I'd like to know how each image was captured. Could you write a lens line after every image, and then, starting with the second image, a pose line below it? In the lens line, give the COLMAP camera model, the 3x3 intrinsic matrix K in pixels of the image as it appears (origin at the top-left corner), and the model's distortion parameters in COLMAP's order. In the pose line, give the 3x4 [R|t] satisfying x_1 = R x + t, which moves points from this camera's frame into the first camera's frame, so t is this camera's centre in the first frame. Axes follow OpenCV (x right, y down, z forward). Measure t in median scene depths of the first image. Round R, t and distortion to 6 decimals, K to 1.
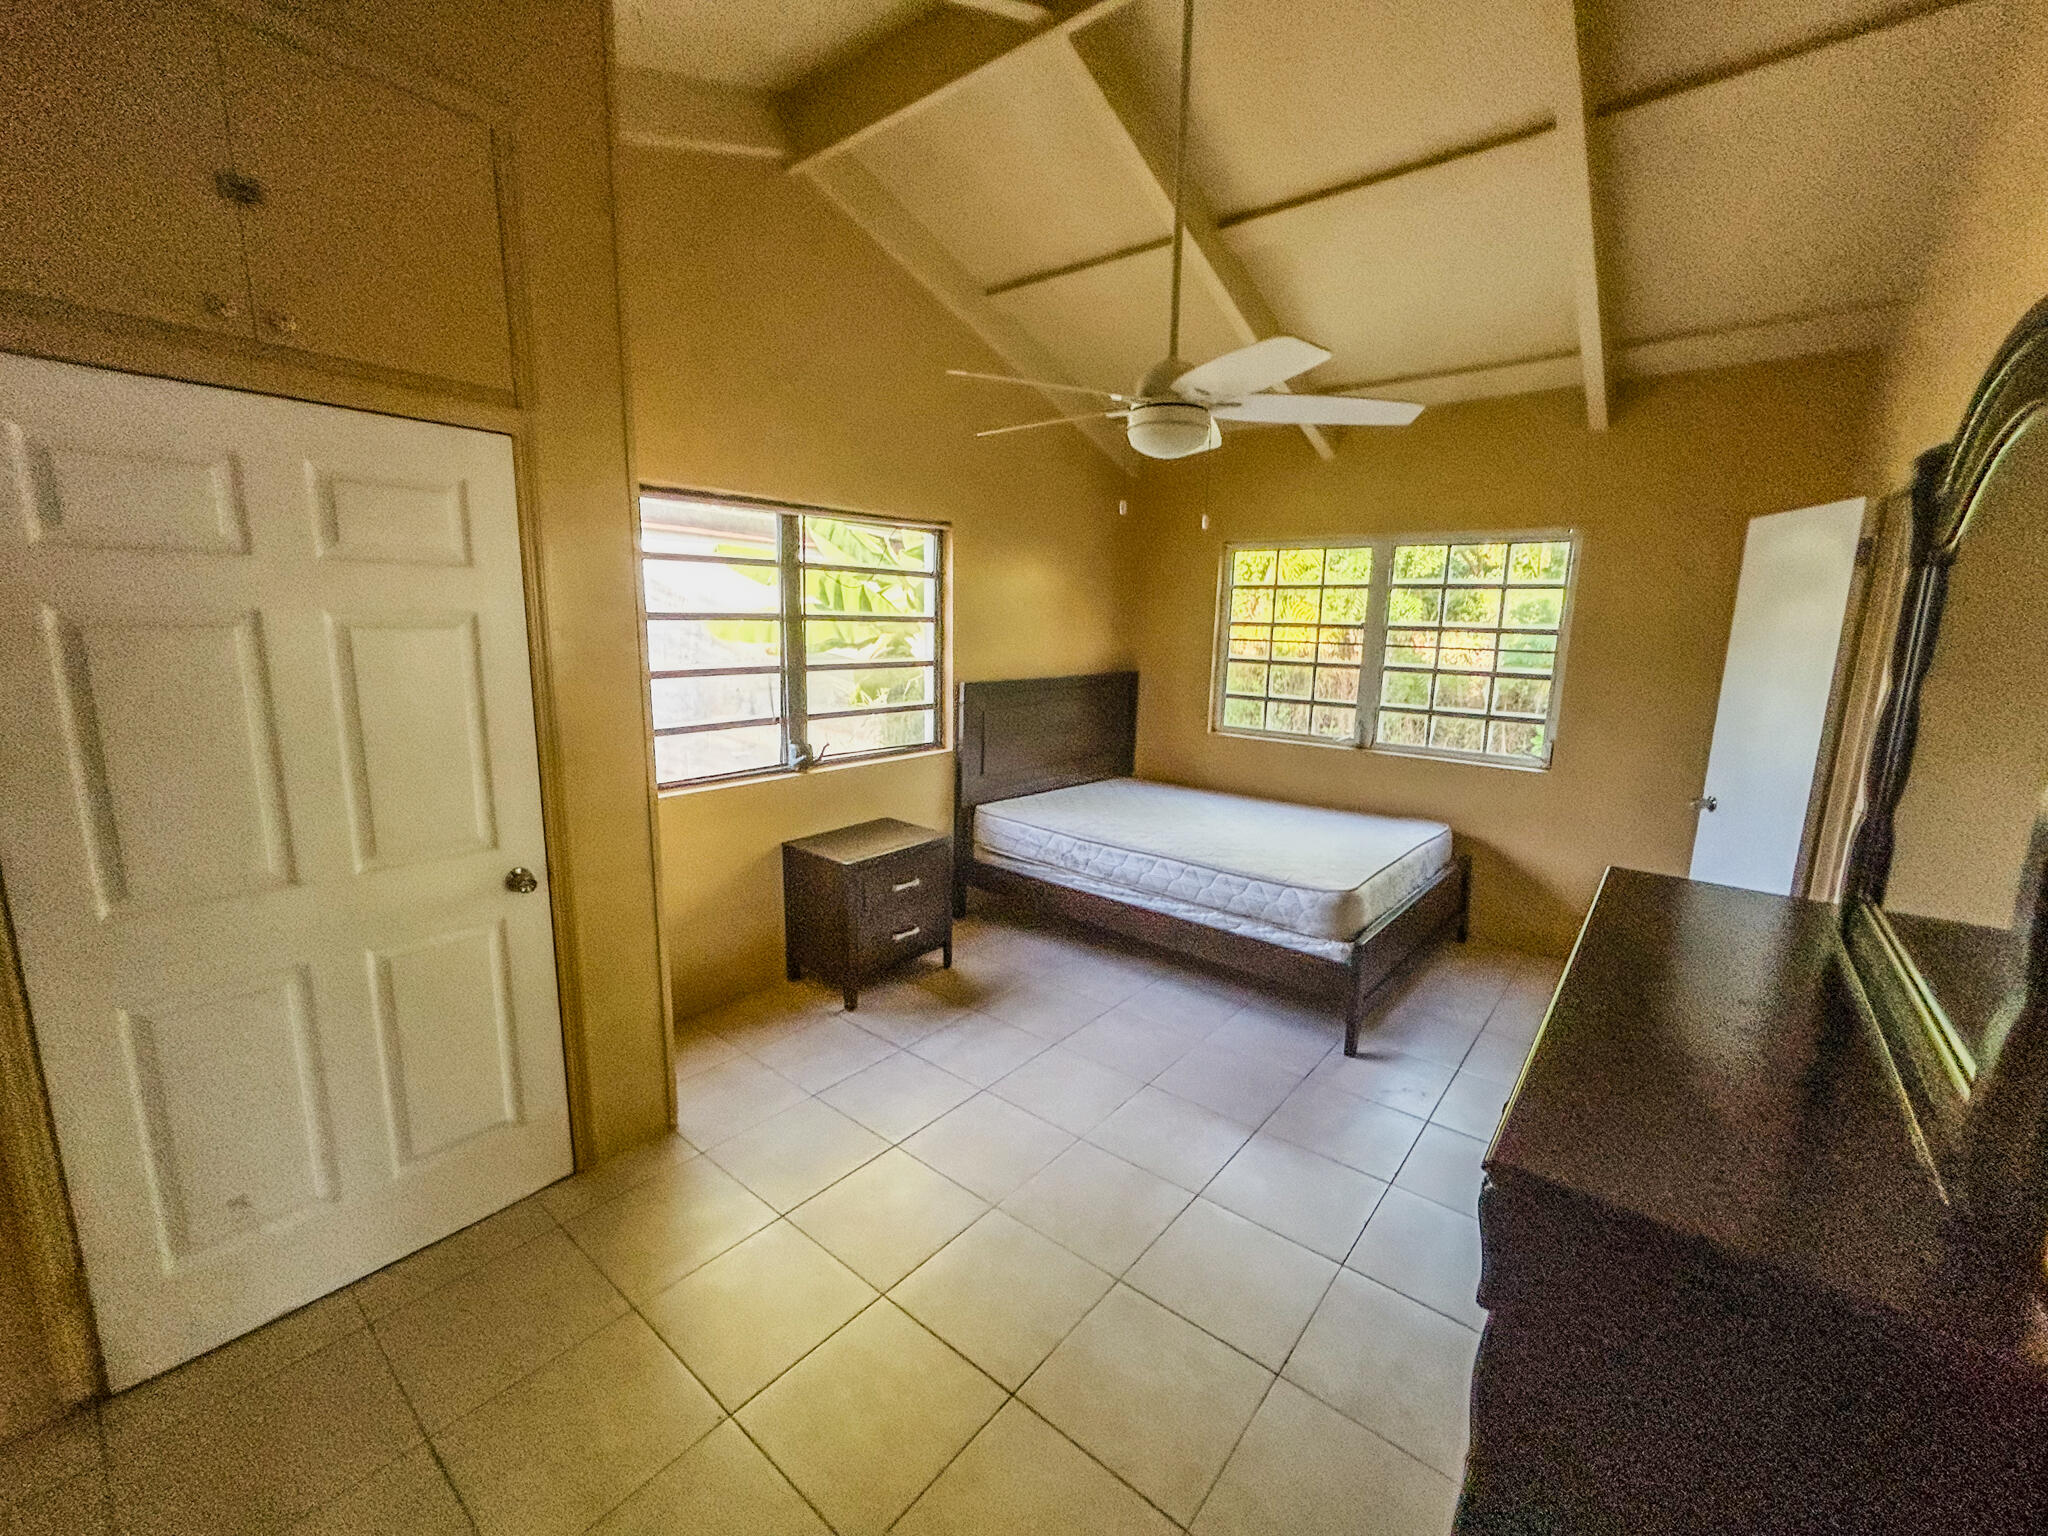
lens RADIAL K [[825.5, 0, 1024.0], [0, 825.5, 768.0], [0, 0, 1]] dist [0.001273, 0.000036]
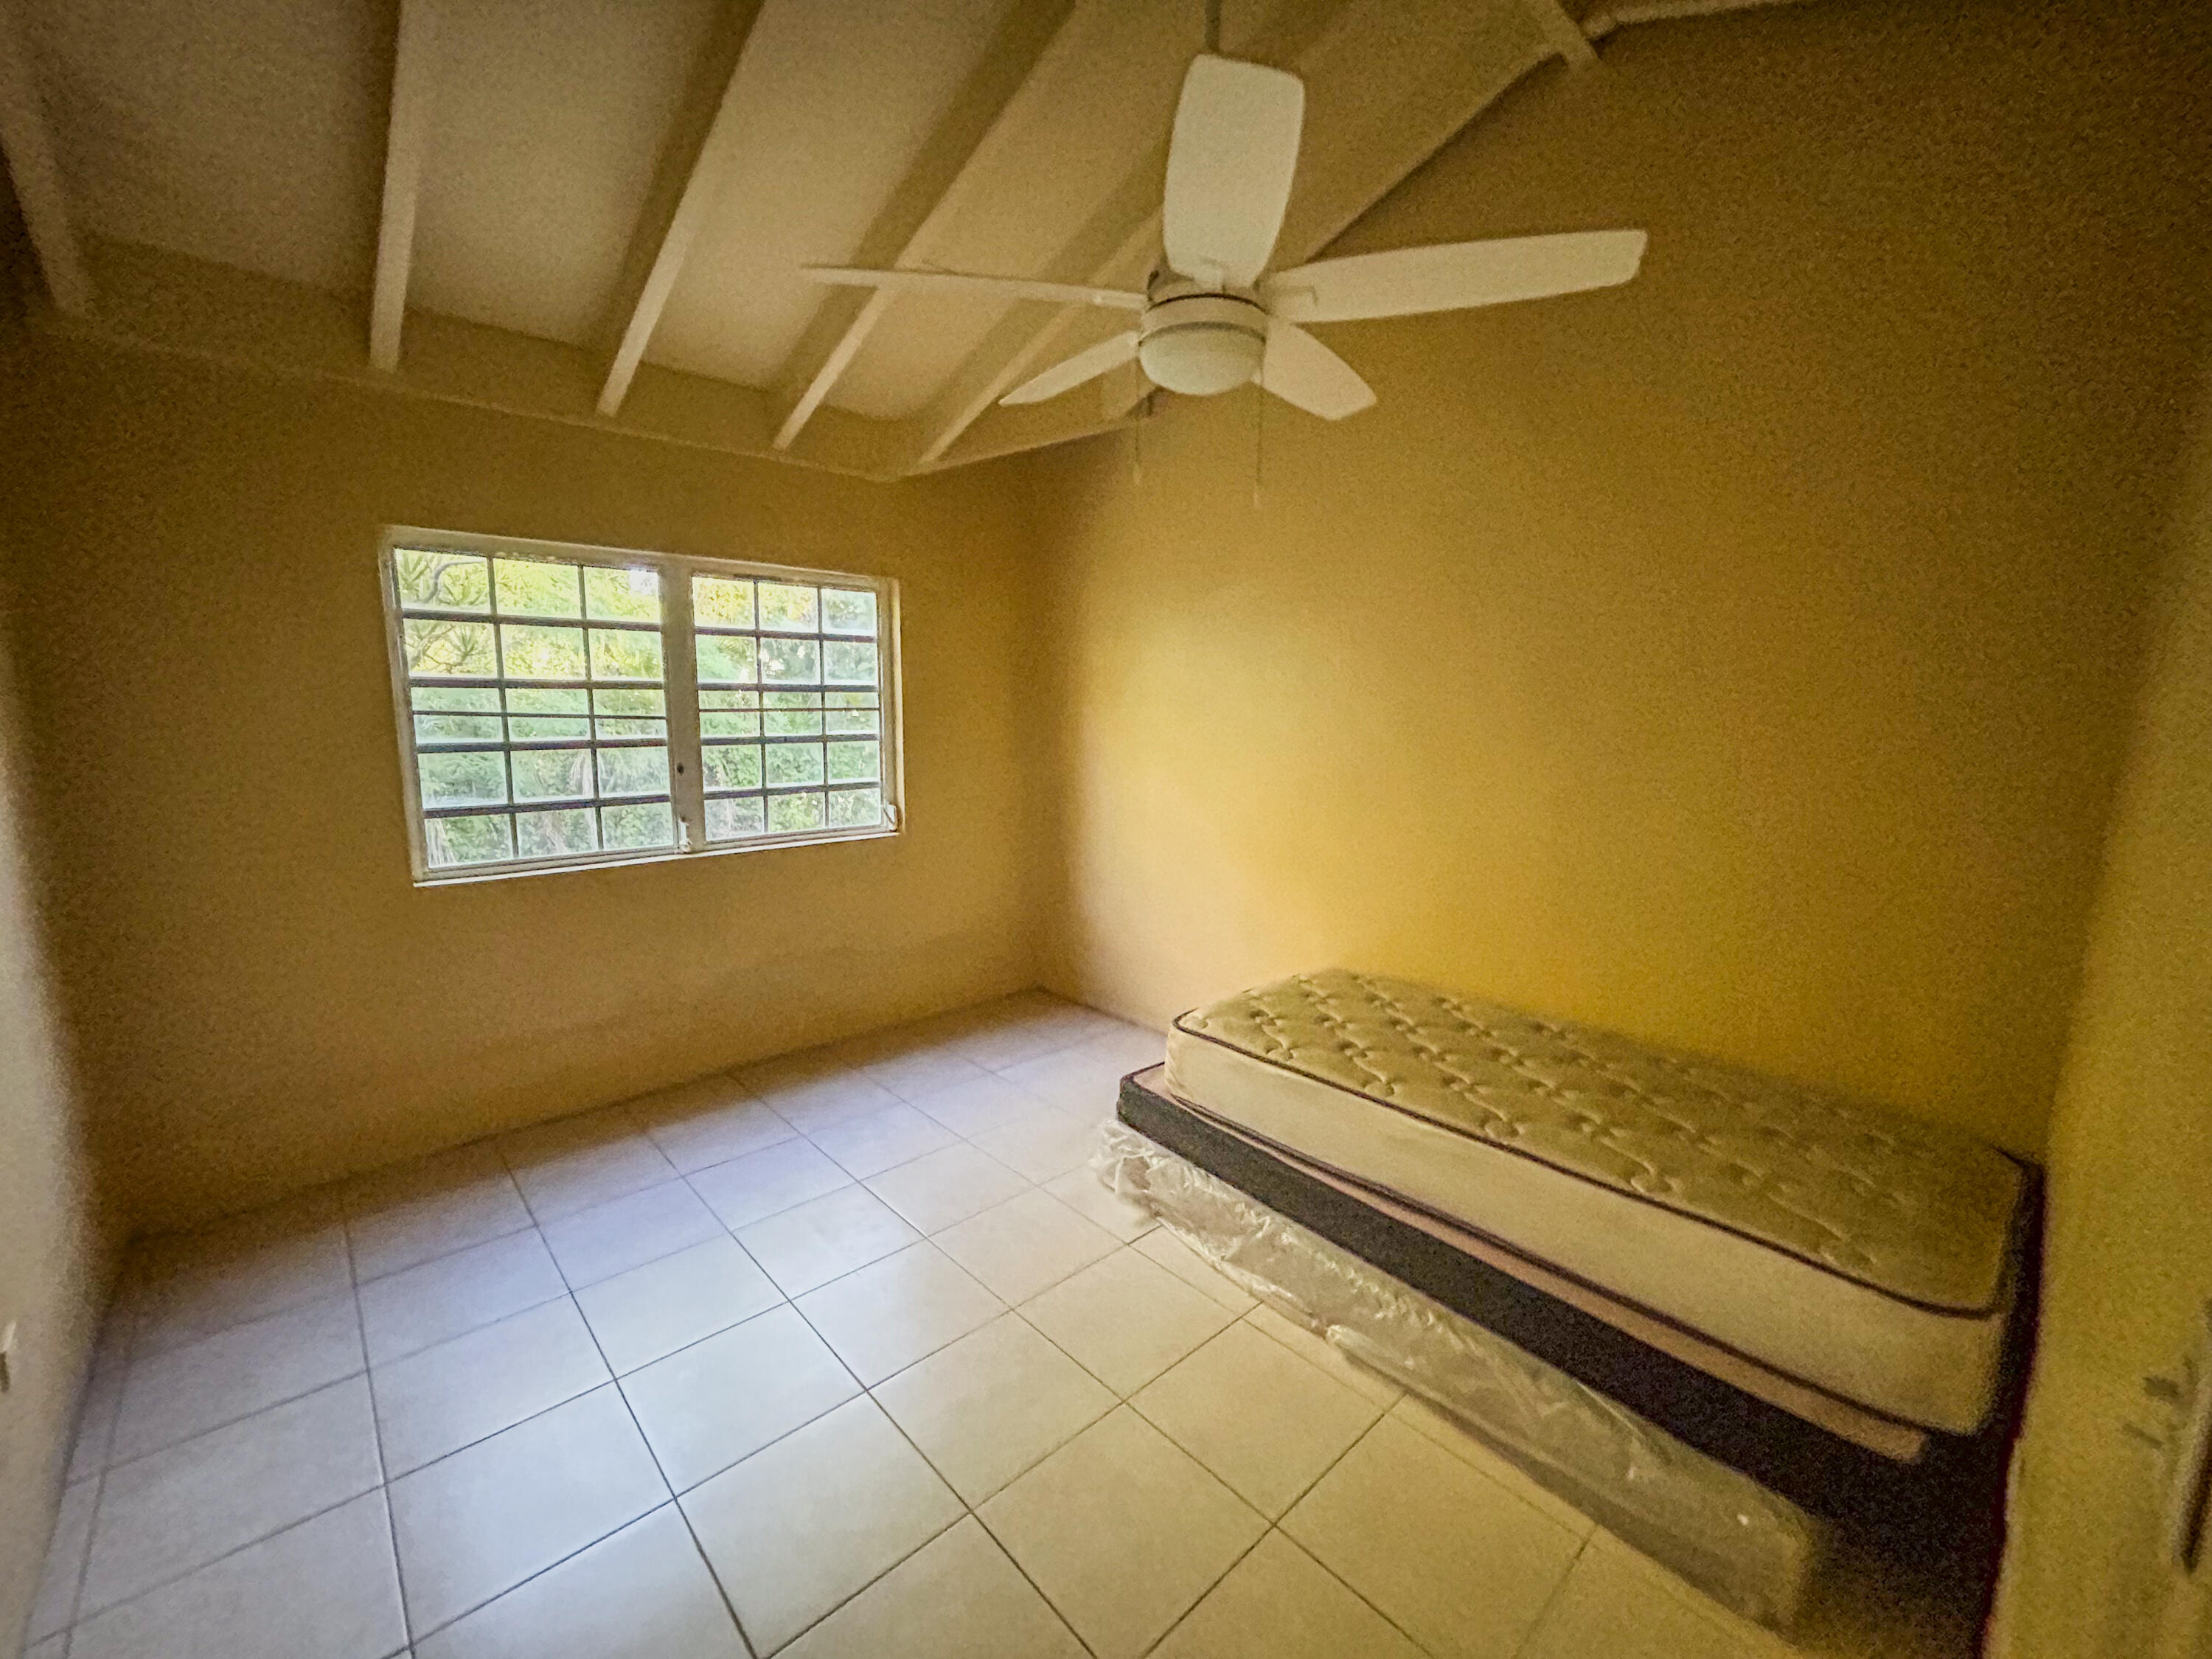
lens RADIAL K [[891.6, 0, 1106.0], [0, 891.6, 829.5], [0, 0, 1]] dist [0.001273, 0.000036]
pose [[0.142781, -0.161316, 0.976520, -0.295350], [0.176056, 0.975034, 0.135328, -0.087941], [-0.973970, 0.152600, 0.167617, 0.521998]]
